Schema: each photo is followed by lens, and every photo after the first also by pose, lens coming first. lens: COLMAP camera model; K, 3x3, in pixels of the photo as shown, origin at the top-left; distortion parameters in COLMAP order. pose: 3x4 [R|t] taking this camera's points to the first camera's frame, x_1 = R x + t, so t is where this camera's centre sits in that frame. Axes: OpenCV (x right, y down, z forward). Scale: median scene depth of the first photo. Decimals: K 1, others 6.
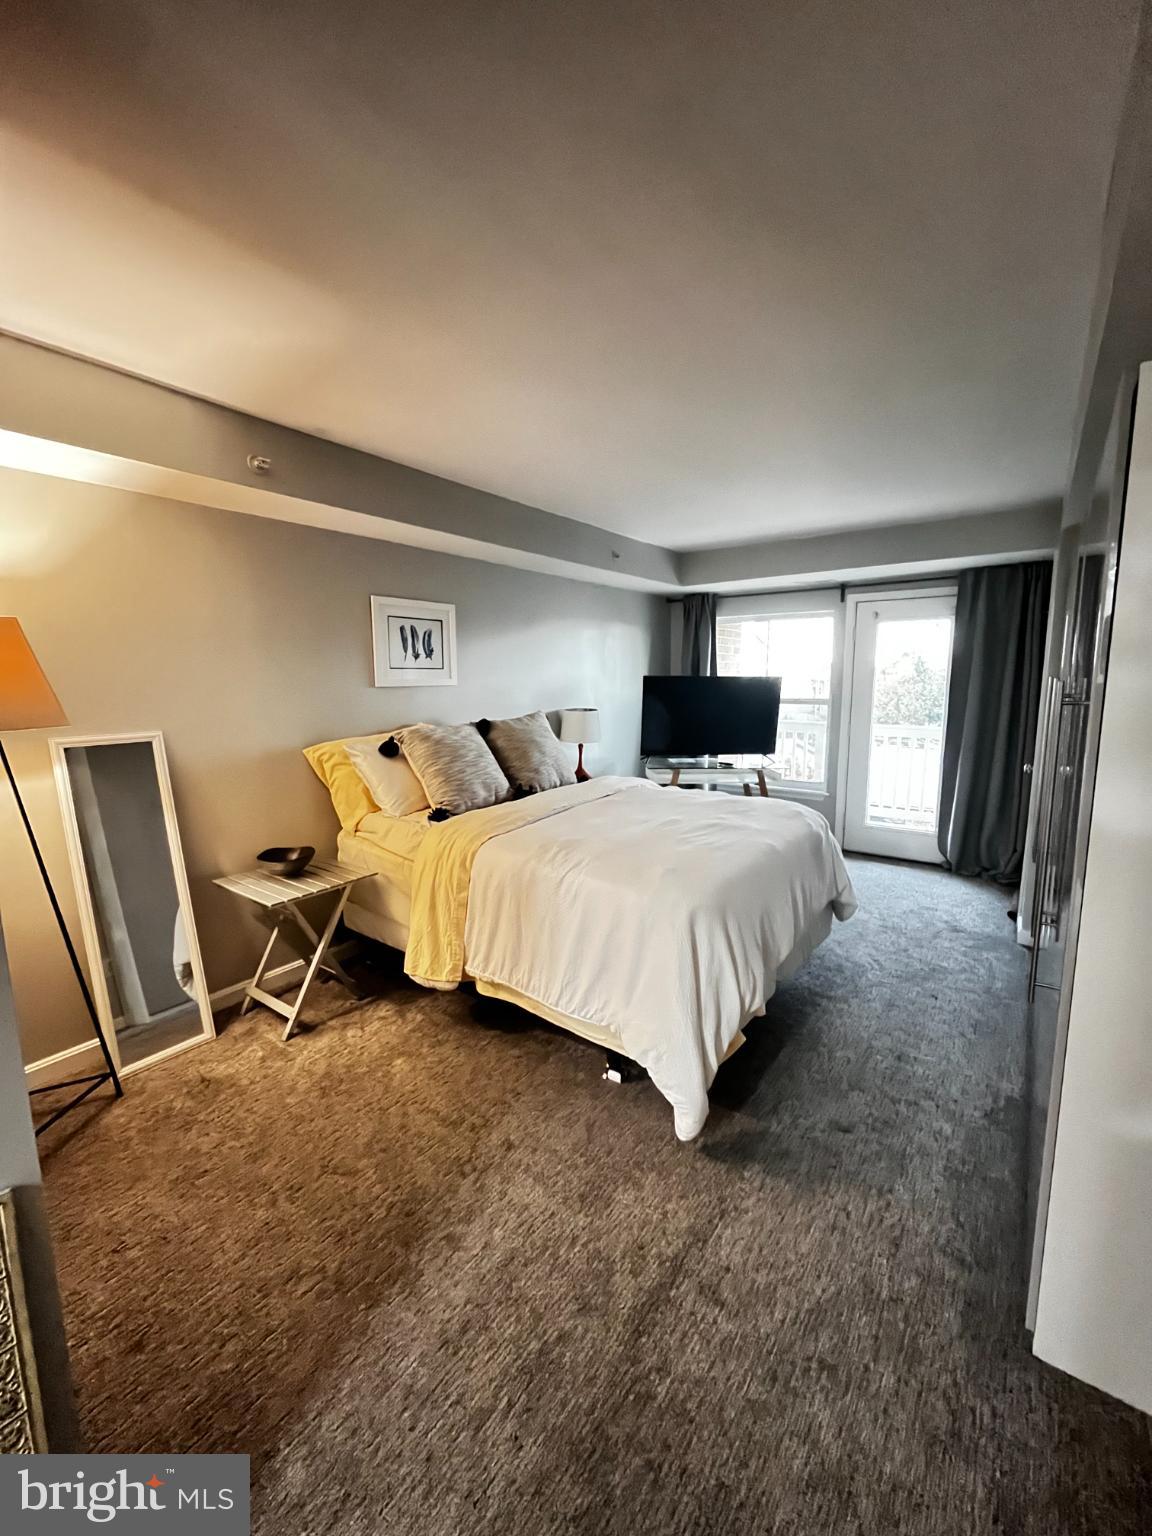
lens RADIAL K [[620.9, 0, 570.1], [0, 620.9, 766.1], [0, 0, 1]] dist [-0.000953, -0.000157]
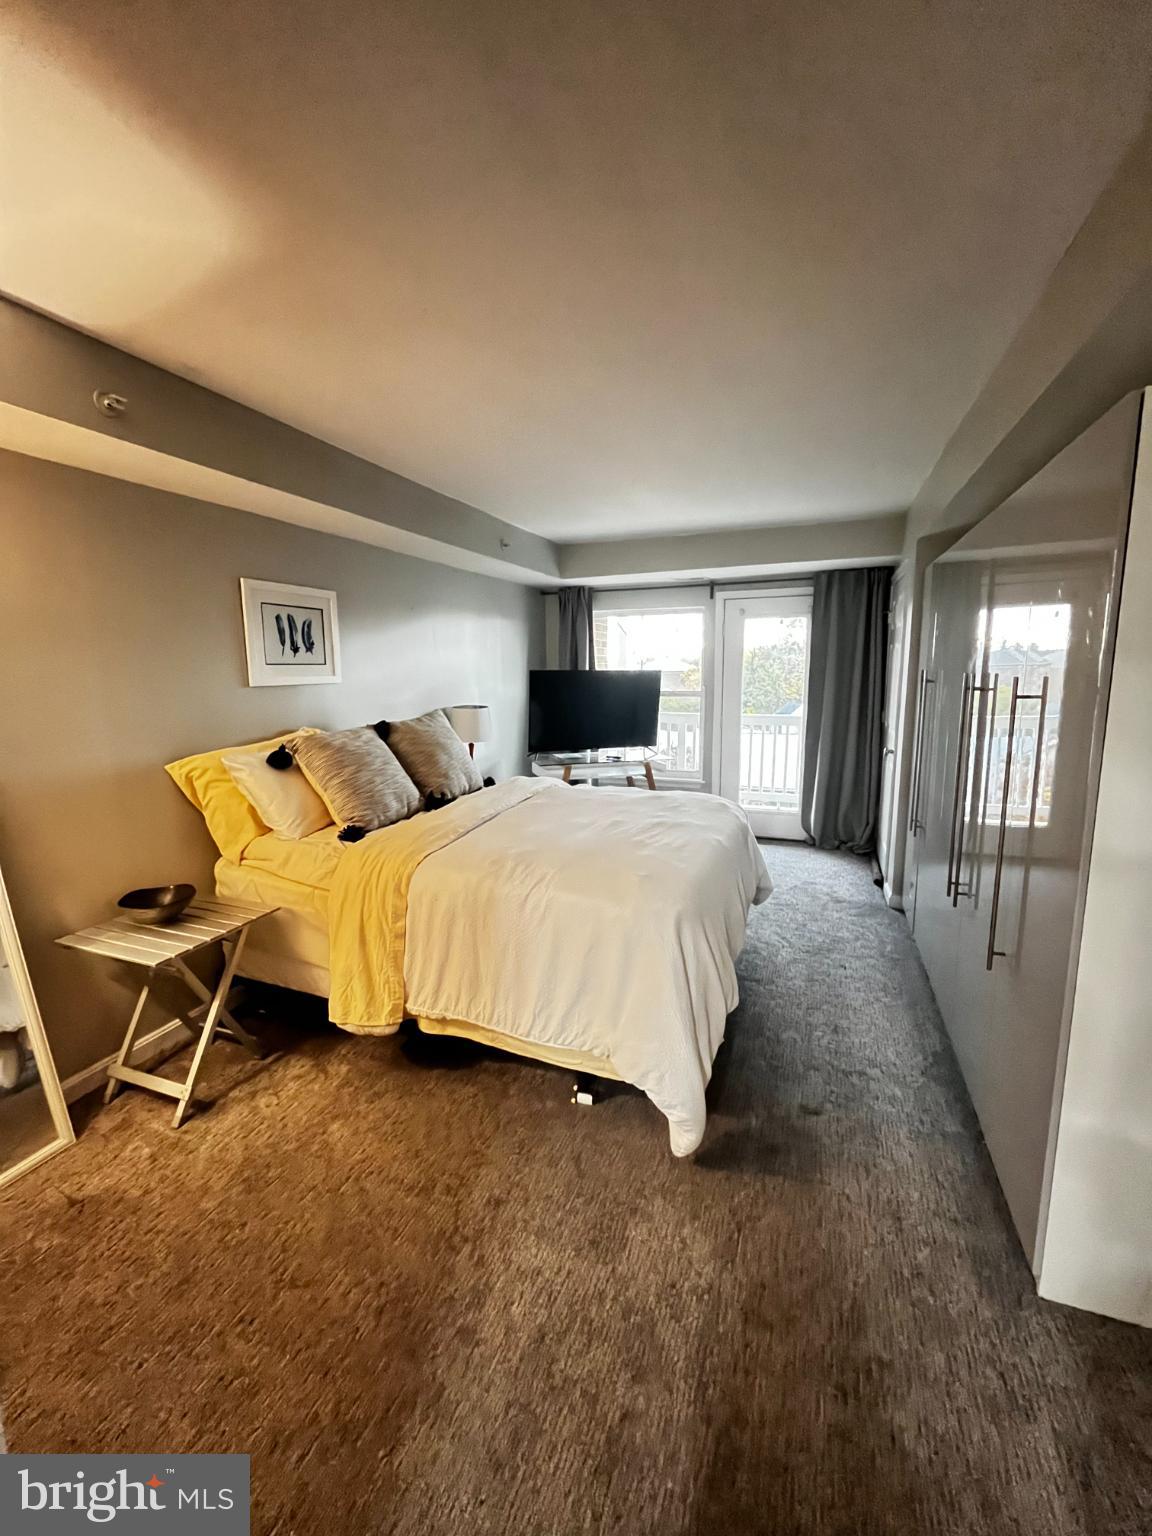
lens RADIAL K [[620.9, 0, 570.1], [0, 620.9, 766.1], [0, 0, 1]] dist [-0.000953, -0.000157]
pose [[0.964340, -0.046383, 0.260571, -0.115942], [0.043133, 0.998904, 0.018179, -0.015502], [-0.261129, -0.006291, 0.965284, 0.066840]]
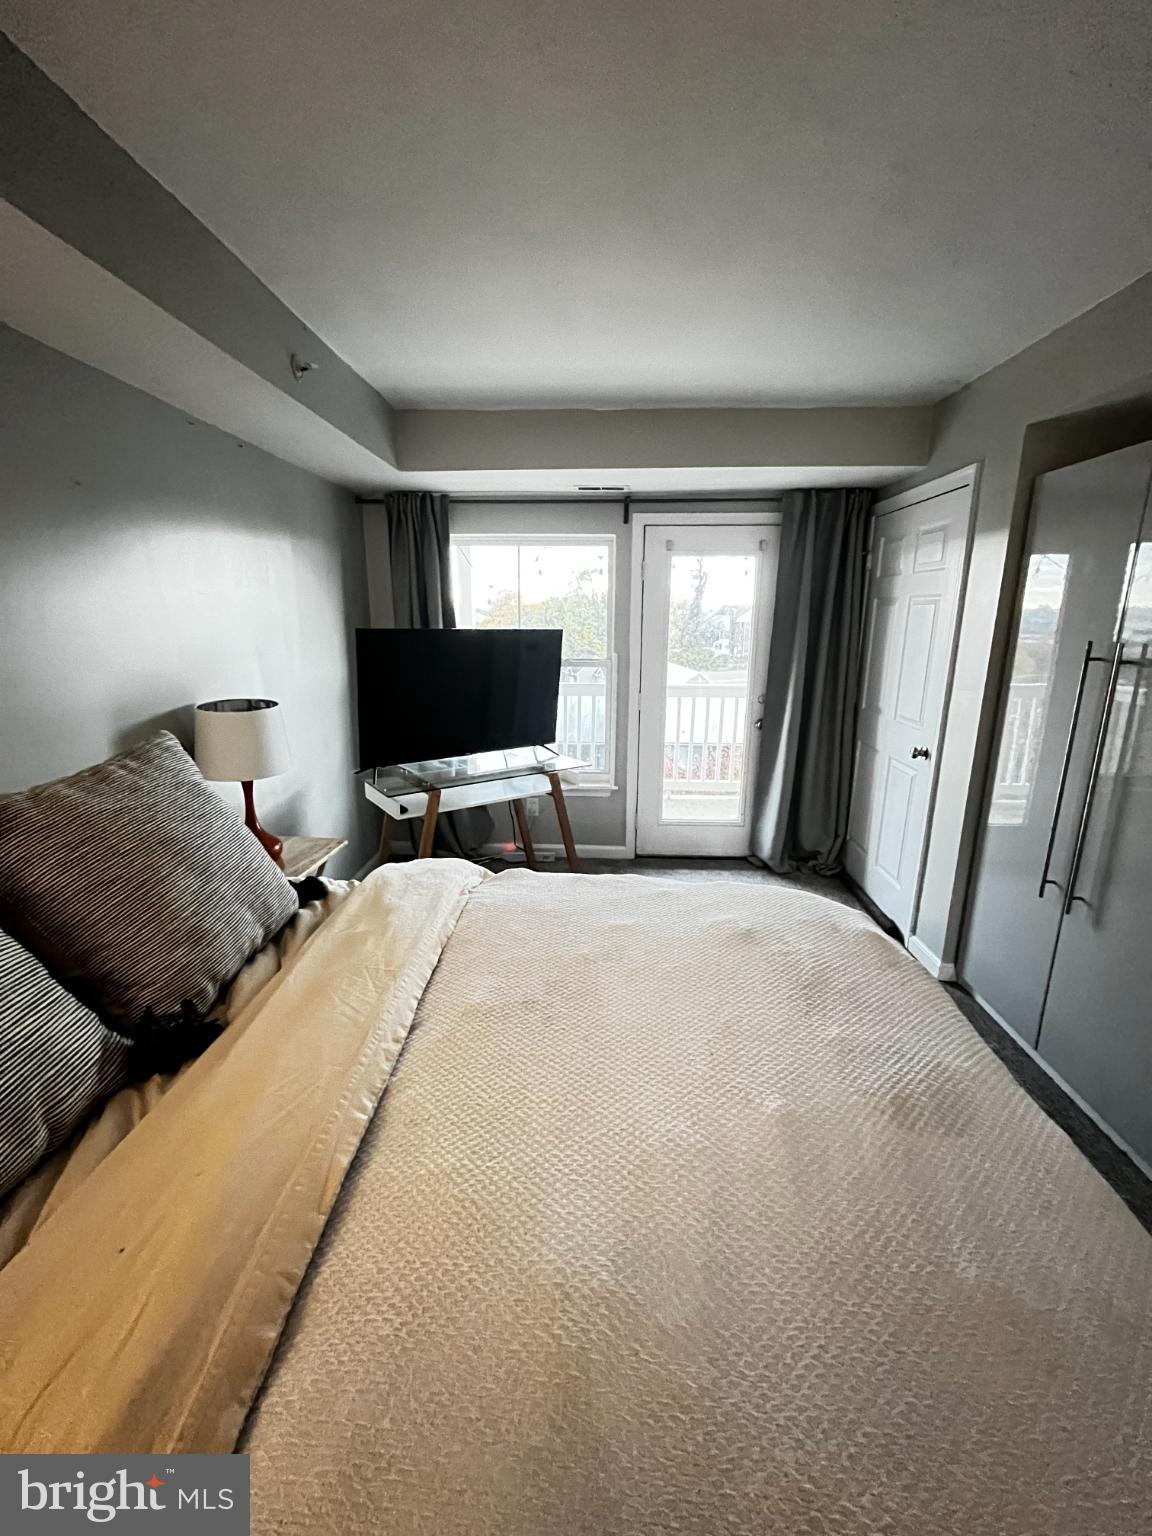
lens RADIAL K [[620.9, 0, 570.1], [0, 620.9, 766.1], [0, 0, 1]] dist [-0.000953, -0.000157]
pose [[0.829437, -0.122815, 0.544931, -0.057470], [0.072414, 0.990940, 0.113115, -0.106462], [-0.553886, -0.054361, 0.830816, 0.620036]]
